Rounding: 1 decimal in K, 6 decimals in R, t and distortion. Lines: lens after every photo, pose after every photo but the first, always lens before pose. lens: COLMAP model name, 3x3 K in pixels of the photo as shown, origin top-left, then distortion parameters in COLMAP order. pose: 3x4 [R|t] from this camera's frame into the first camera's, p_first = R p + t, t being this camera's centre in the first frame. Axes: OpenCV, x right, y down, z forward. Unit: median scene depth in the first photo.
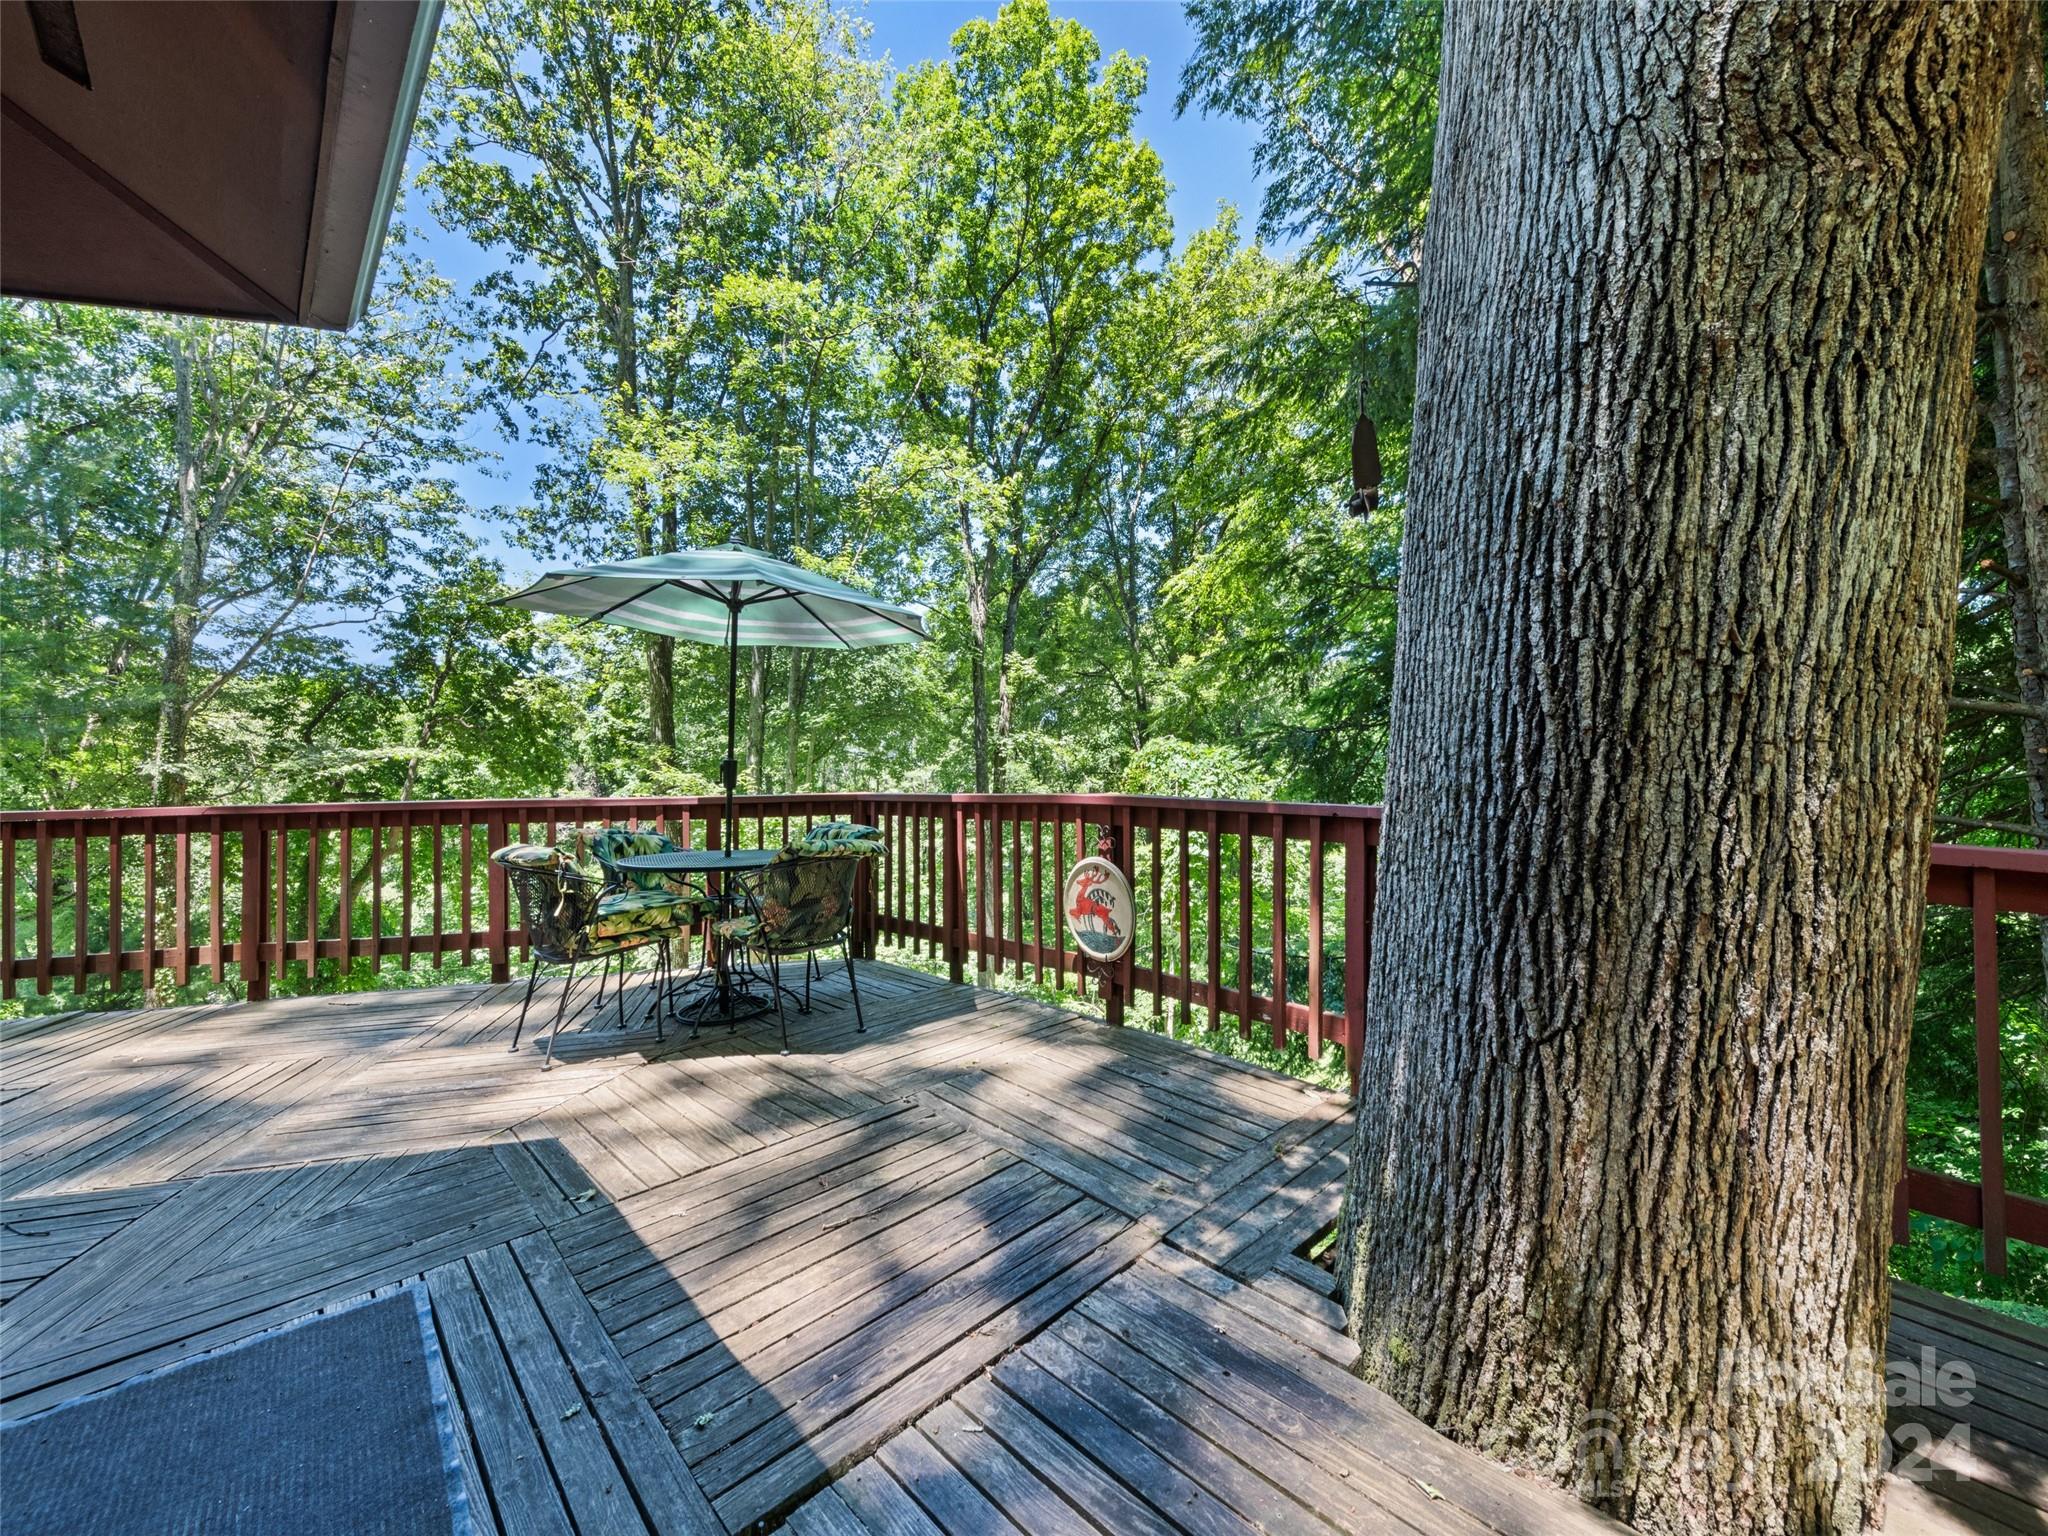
lens RADIAL K [[803.4, 0, 1024.0], [0, 803.4, 768.0], [0, 0, 1]] dist [0.007022, -0.000937]
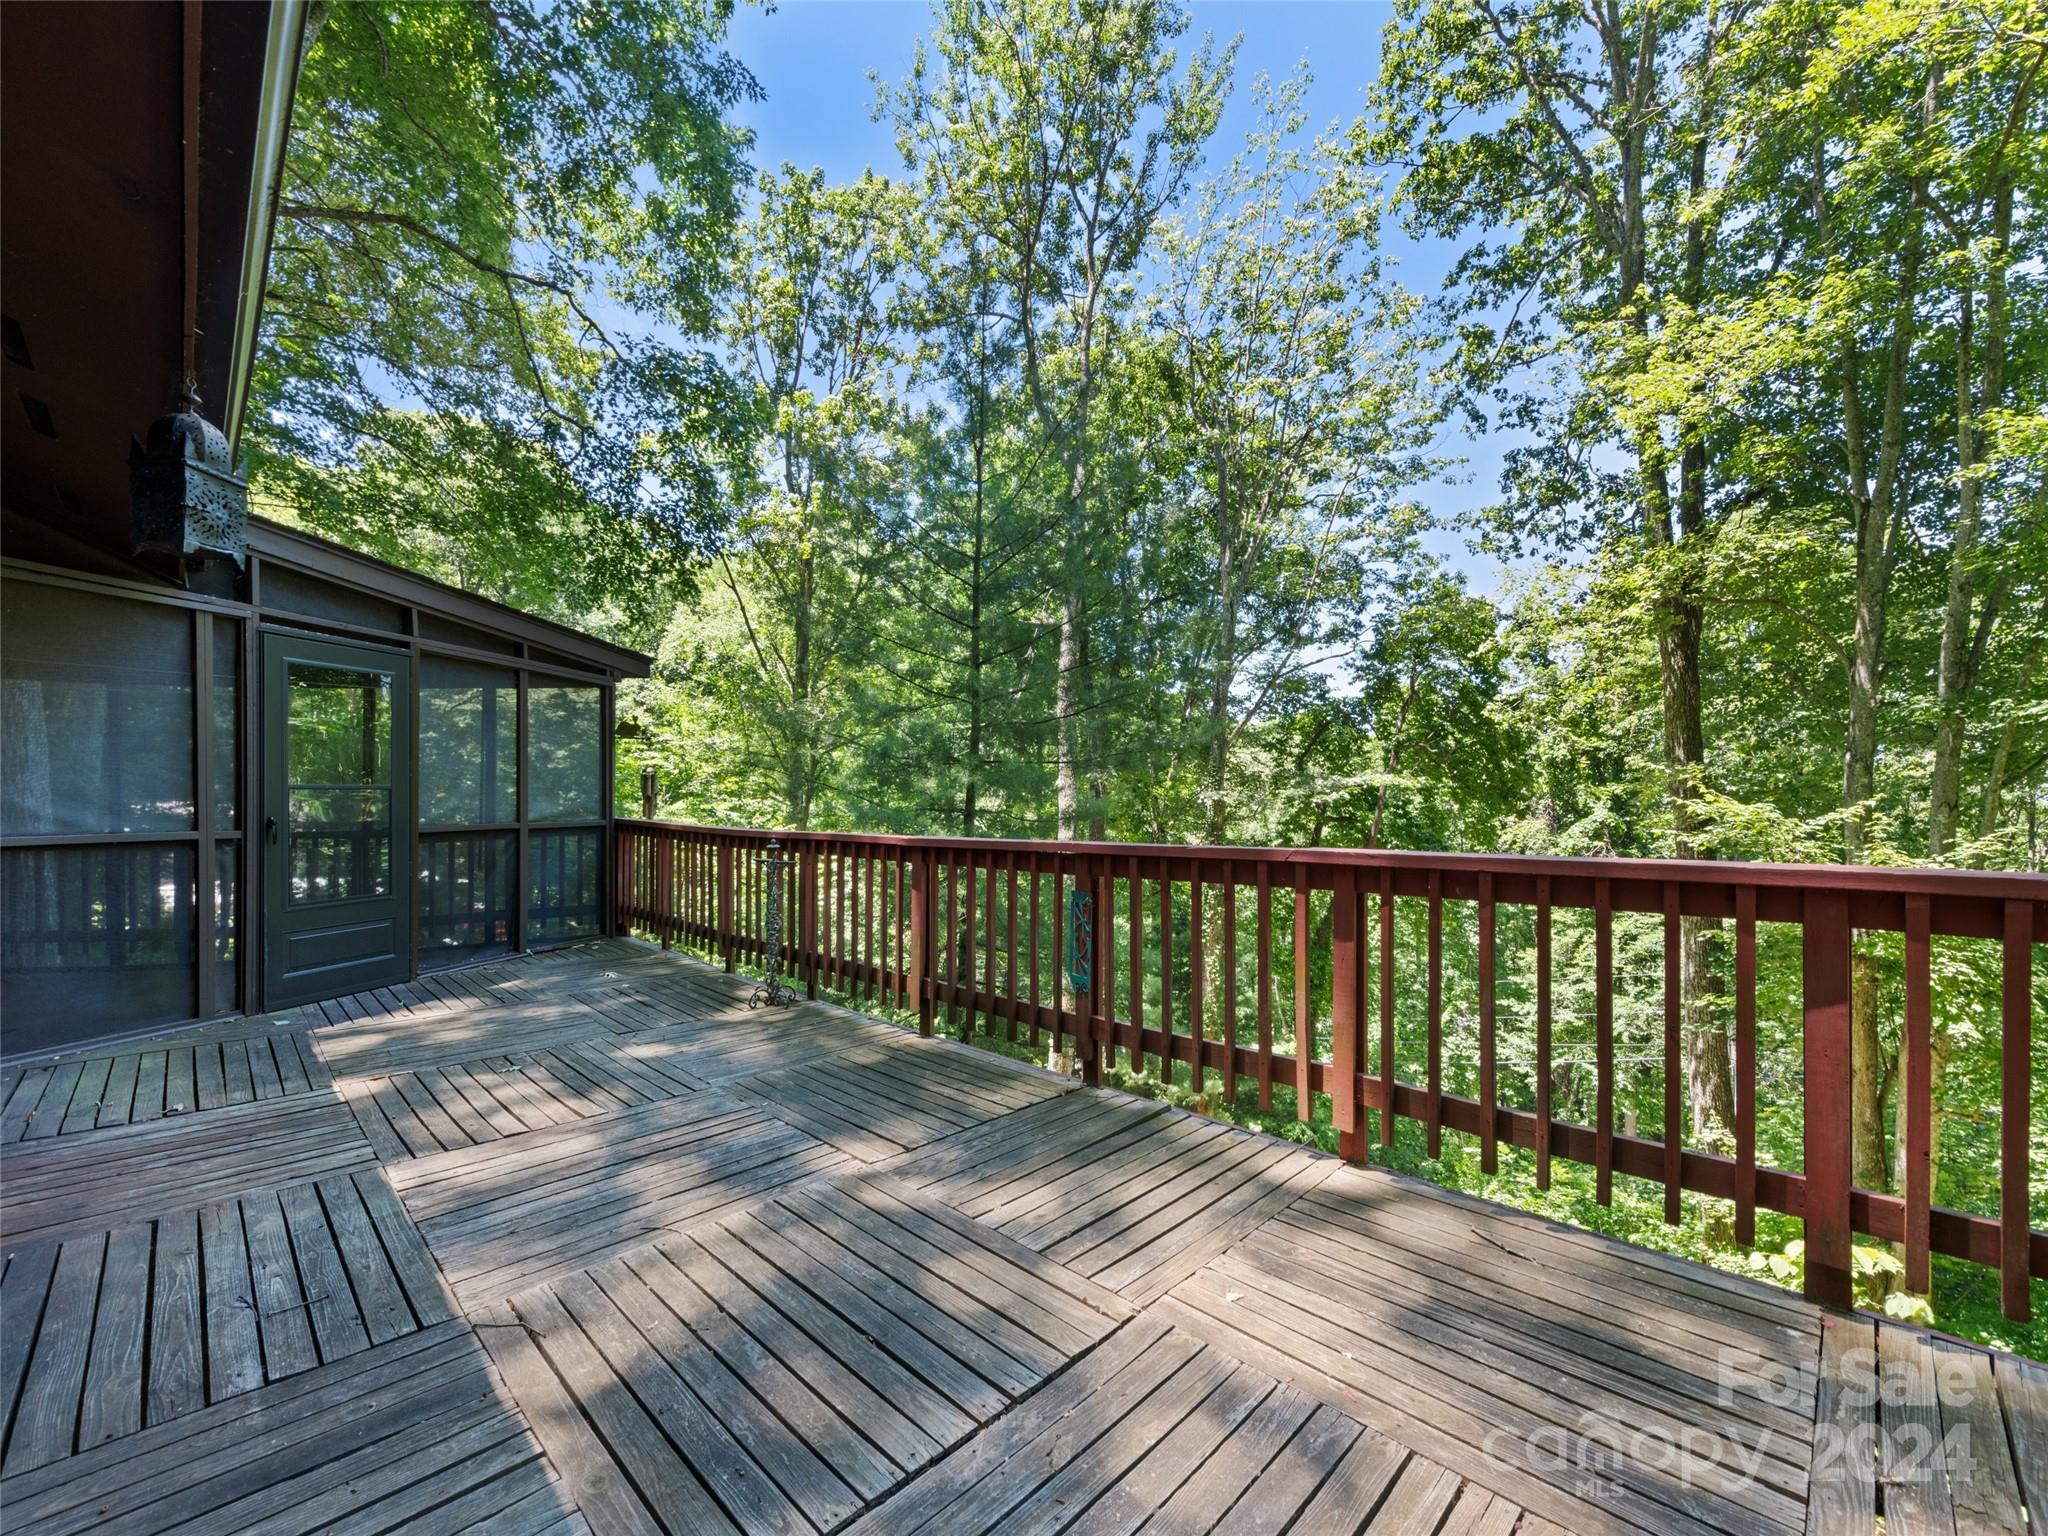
lens RADIAL K [[837.2, 0, 1022.1], [0, 837.2, 785.4], [0, 0, 1]] dist [0.009435, -0.004394]
pose [[0.511261, -0.006216, -0.859403, -0.081837], [-0.003205, 0.999953, -0.009139, -0.000391], [0.859419, 0.007426, 0.511218, 0.070701]]
